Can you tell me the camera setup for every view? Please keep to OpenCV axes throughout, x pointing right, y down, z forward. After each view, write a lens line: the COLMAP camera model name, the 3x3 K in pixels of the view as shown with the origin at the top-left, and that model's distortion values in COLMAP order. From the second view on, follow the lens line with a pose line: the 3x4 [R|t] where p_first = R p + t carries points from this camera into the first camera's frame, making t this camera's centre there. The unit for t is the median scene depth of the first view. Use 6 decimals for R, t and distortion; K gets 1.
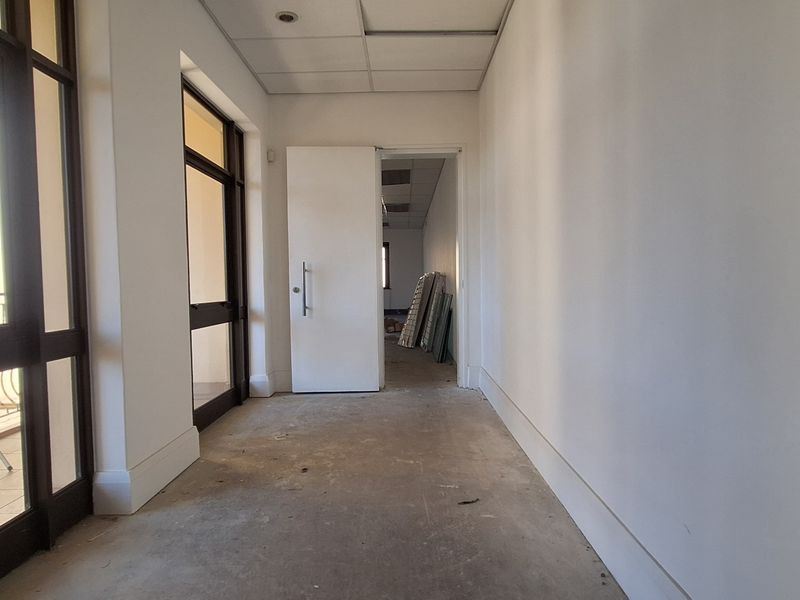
lens RADIAL K [[554.8, 0, 400.7], [0, 554.8, 311.4], [0, 0, 1]] dist [-0.002259, 0.001449]
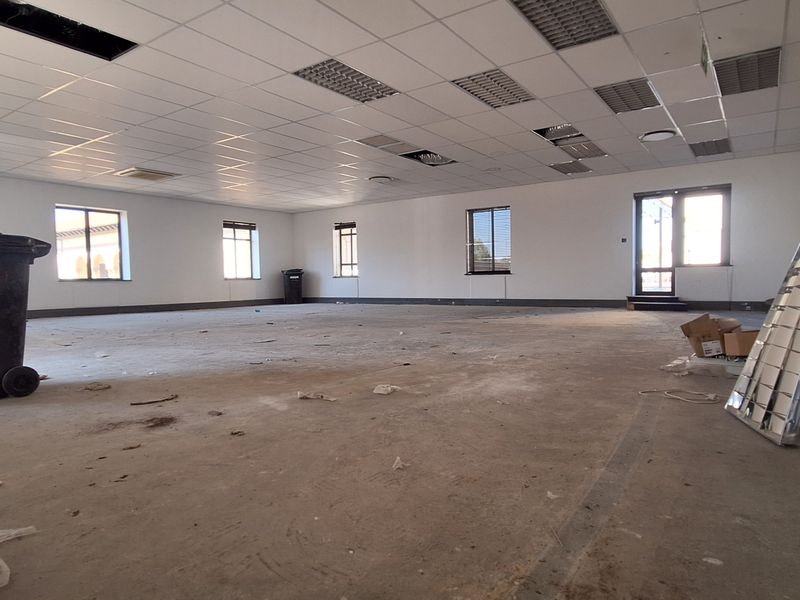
lens RADIAL K [[554.8, 0, 400.7], [0, 554.8, 311.4], [0, 0, 1]] dist [-0.002259, 0.001449]
pose [[0.840515, 0.021065, -0.541379, 0.006940], [-0.016902, 0.999777, 0.012661, 0.007234], [0.541525, -0.001491, 0.840683, 0.589915]]
